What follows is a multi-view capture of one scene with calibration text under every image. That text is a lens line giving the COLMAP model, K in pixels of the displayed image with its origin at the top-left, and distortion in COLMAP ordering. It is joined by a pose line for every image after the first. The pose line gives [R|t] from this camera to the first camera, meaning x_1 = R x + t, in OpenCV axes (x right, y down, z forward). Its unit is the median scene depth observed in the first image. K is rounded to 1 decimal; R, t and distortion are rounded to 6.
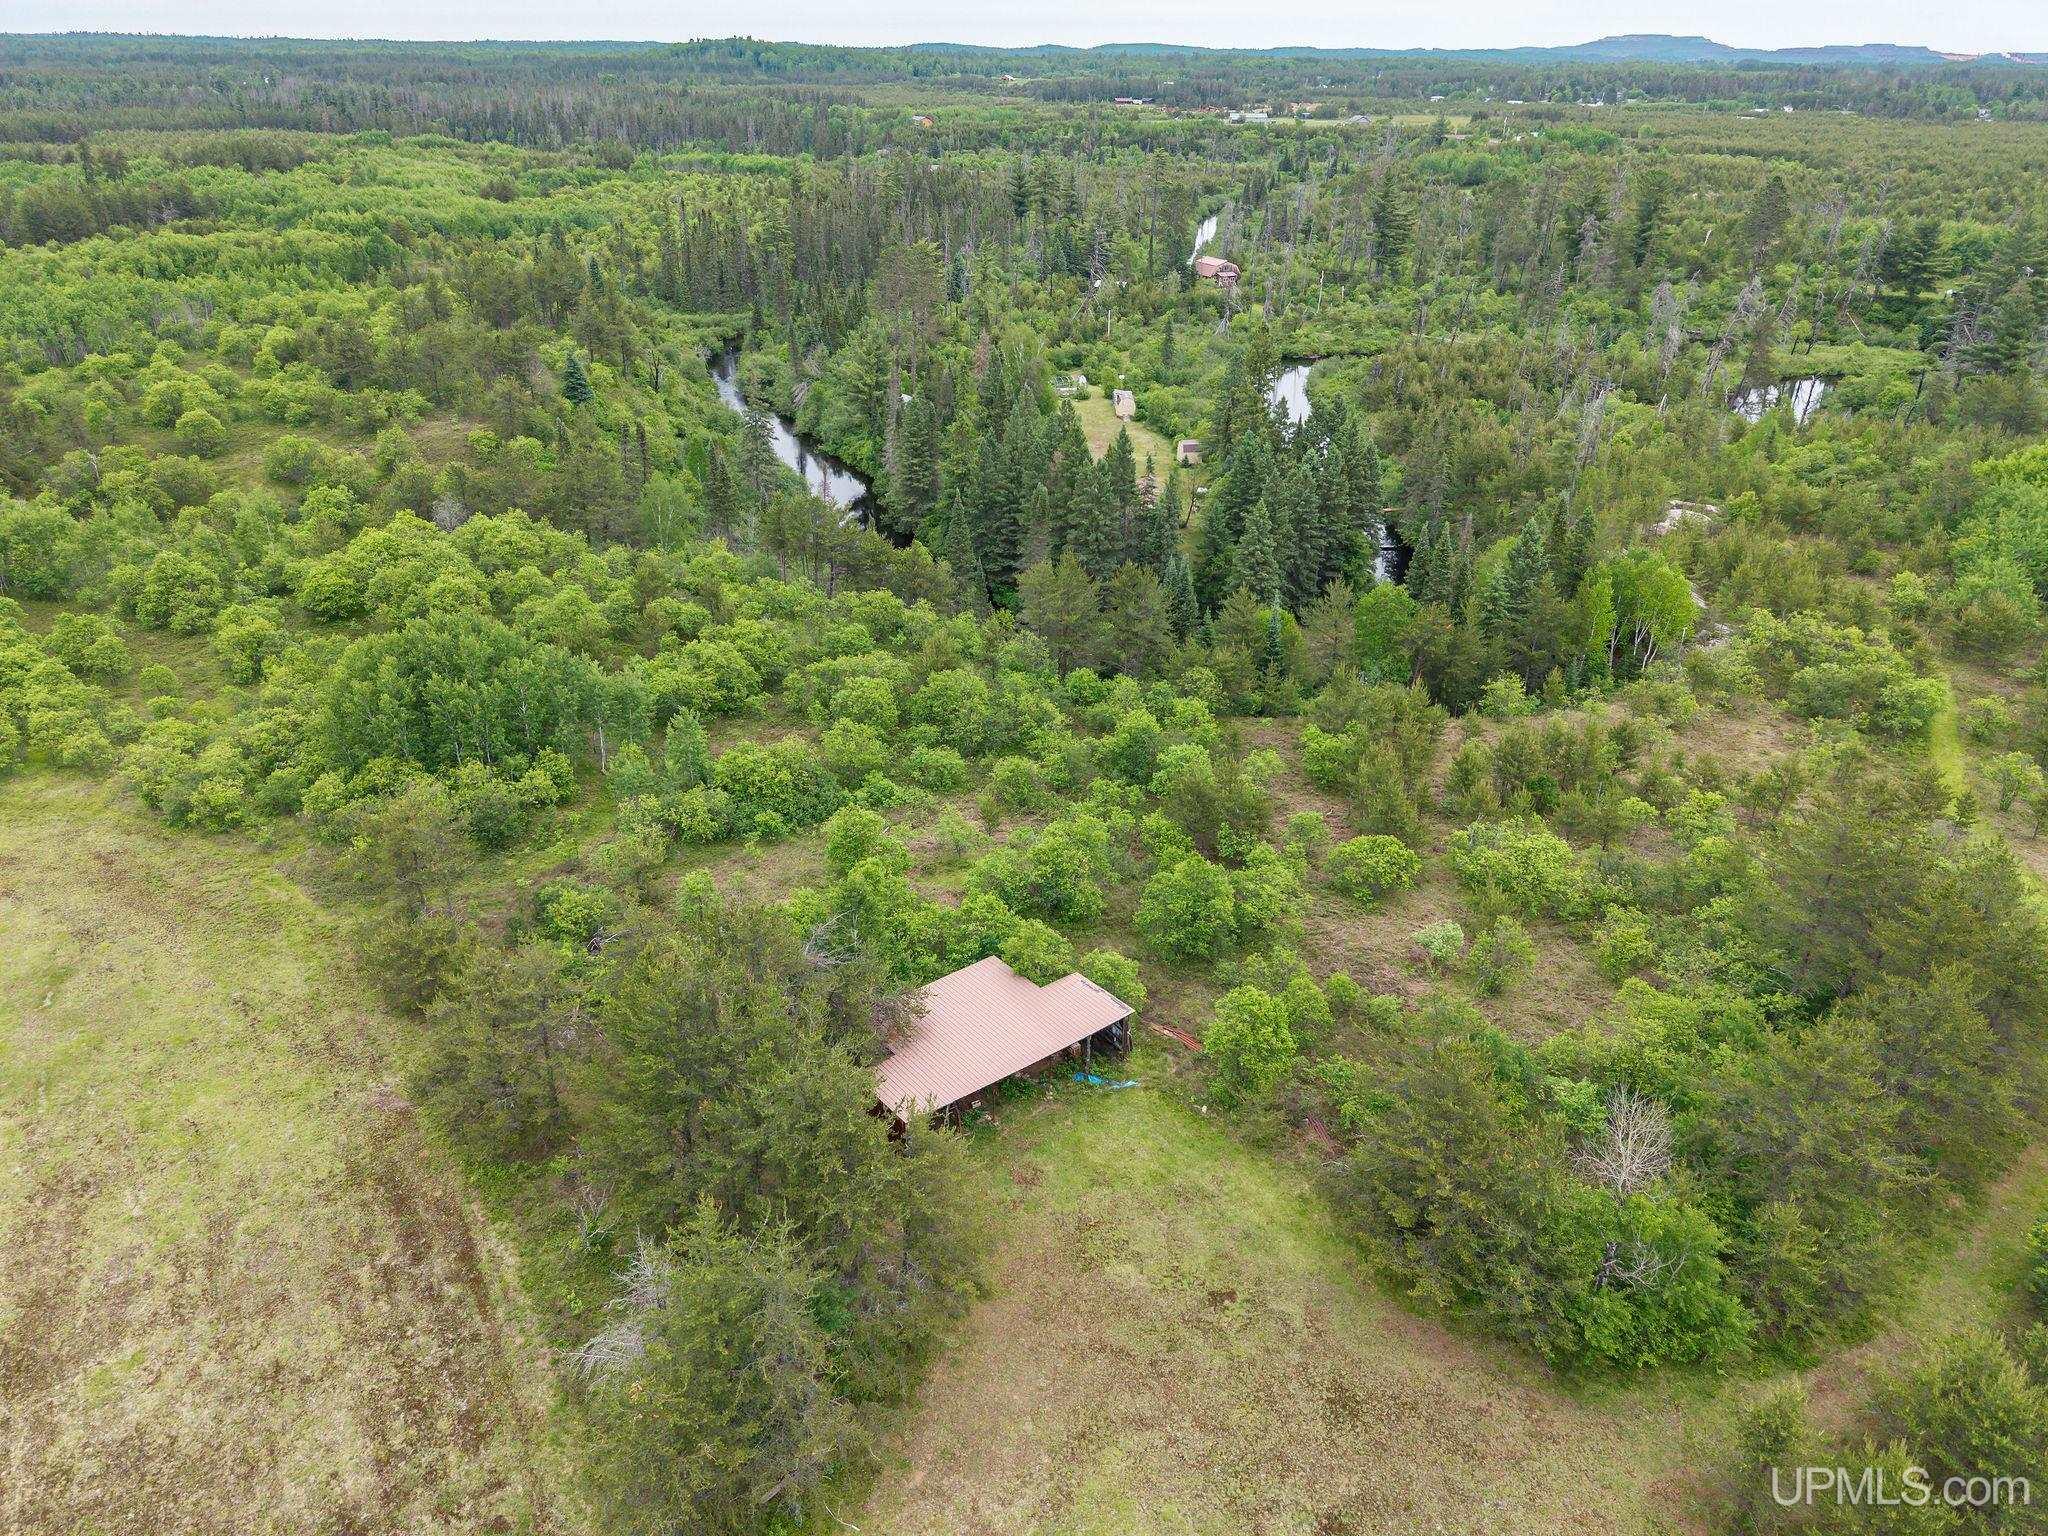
lens RADIAL K [[1397.9, 0, 1024.0], [0, 1397.9, 768.0], [0, 0, 1]] dist [0.058160, -0.047145]
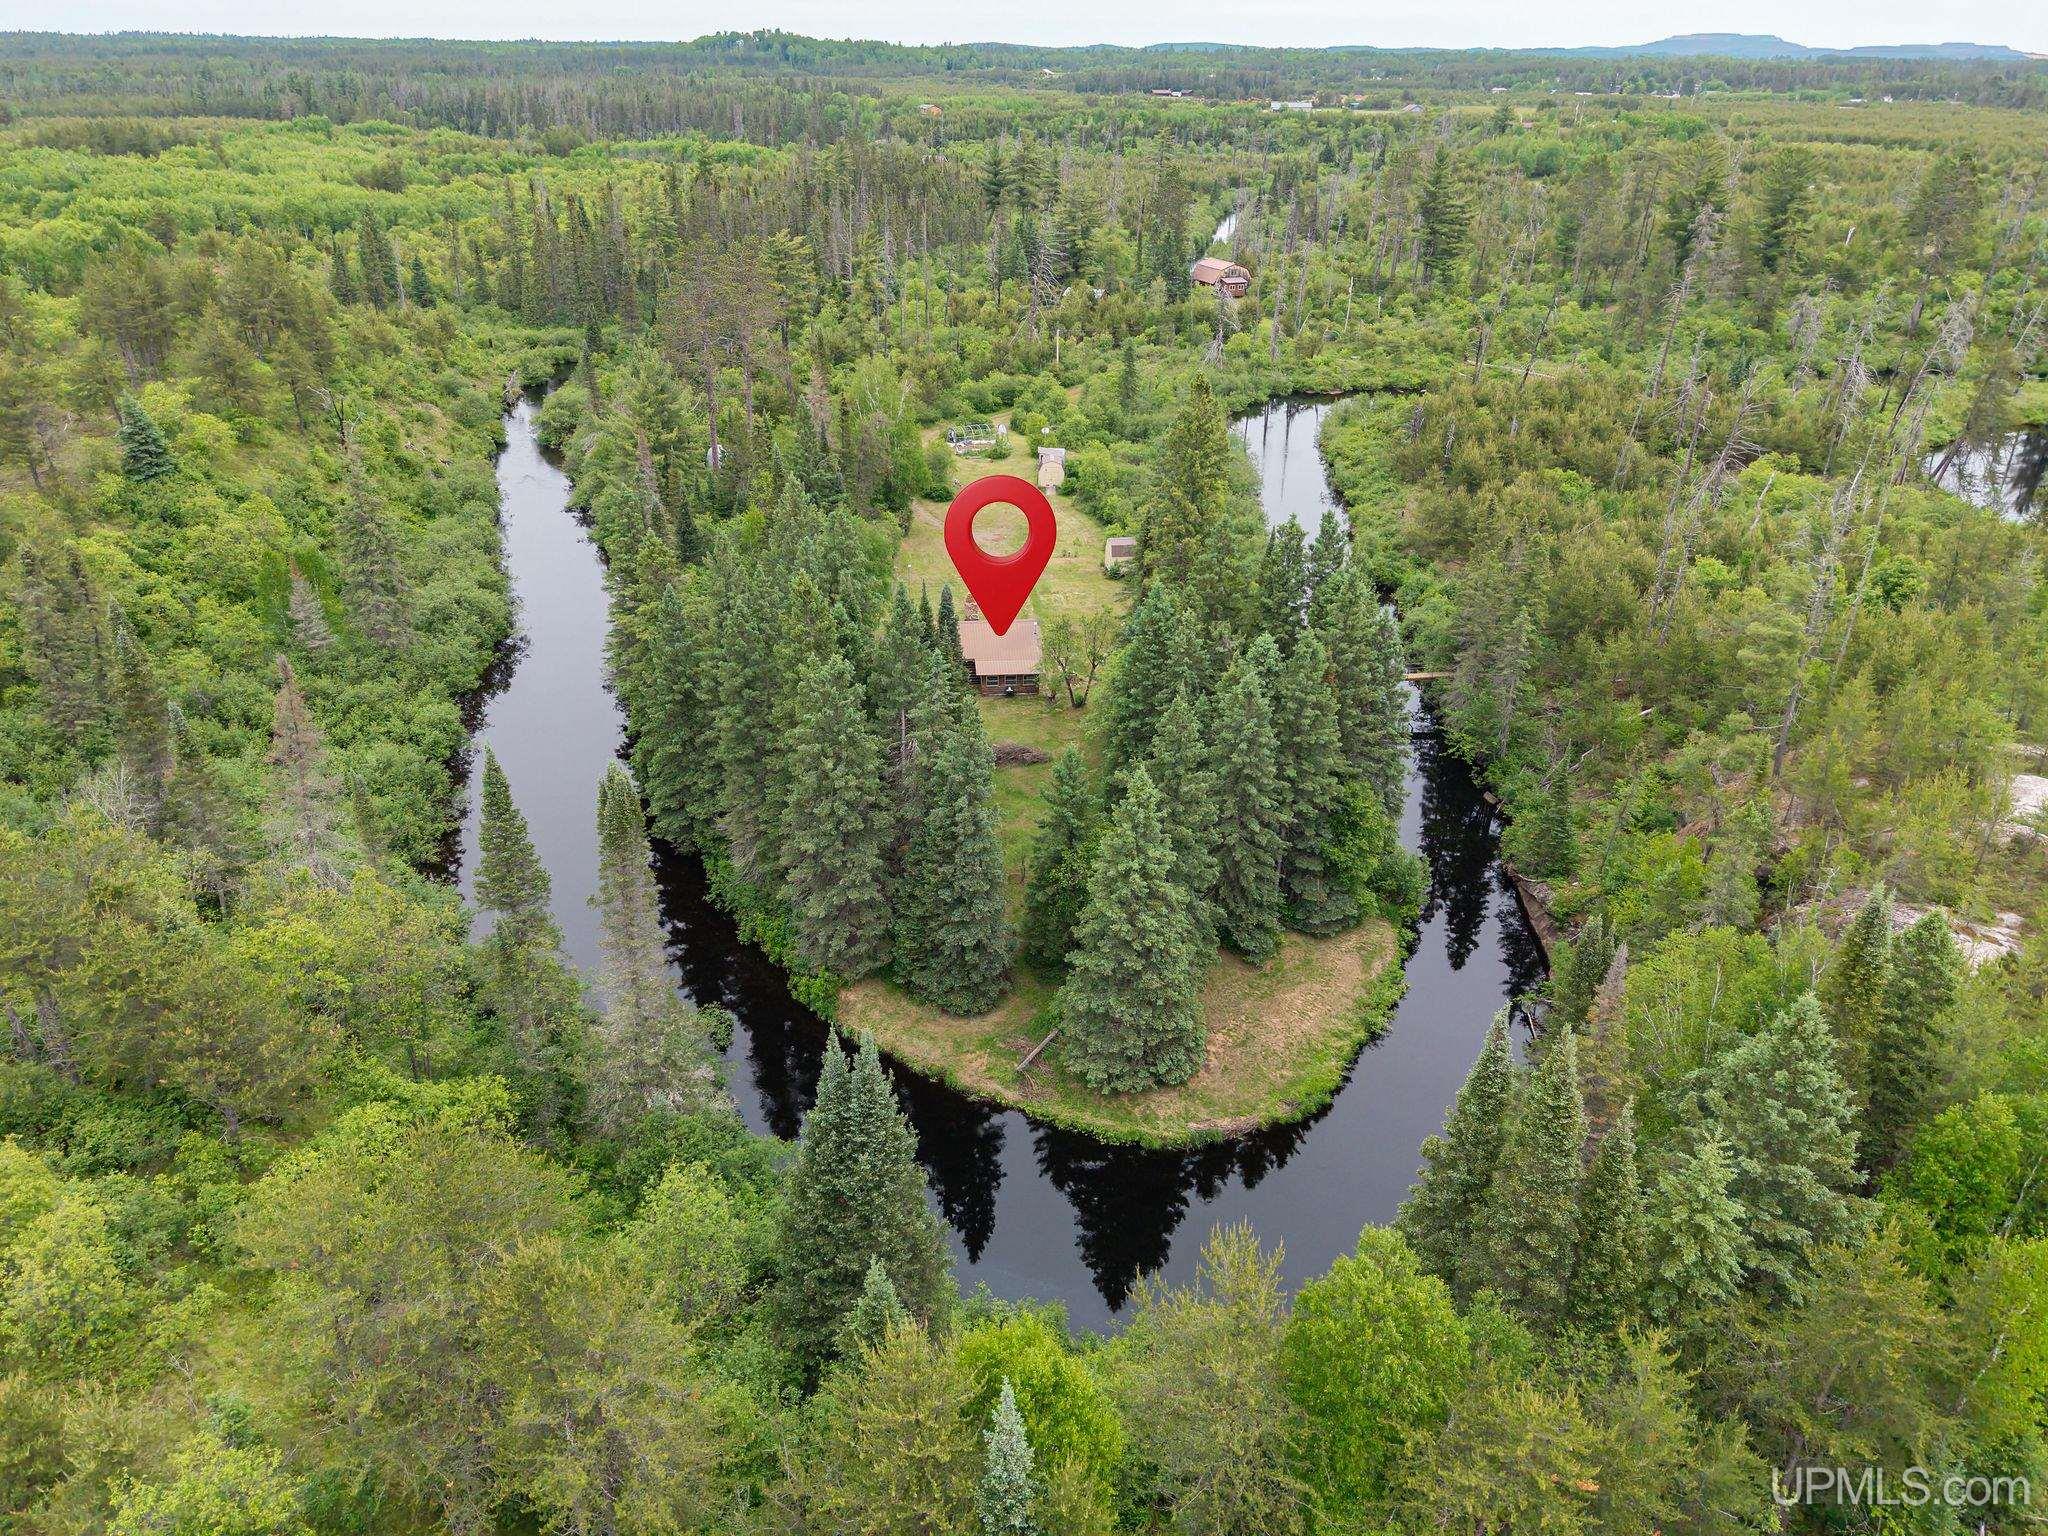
lens RADIAL K [[1397.9, 0, 1024.0], [0, 1397.9, 768.0], [0, 0, 1]] dist [0.058160, -0.047145]
pose [[0.999372, 0.014939, -0.032120, 0.058561], [-0.014980, 0.999887, -0.001026, -0.077178], [0.032101, 0.001507, 0.999483, 0.214006]]
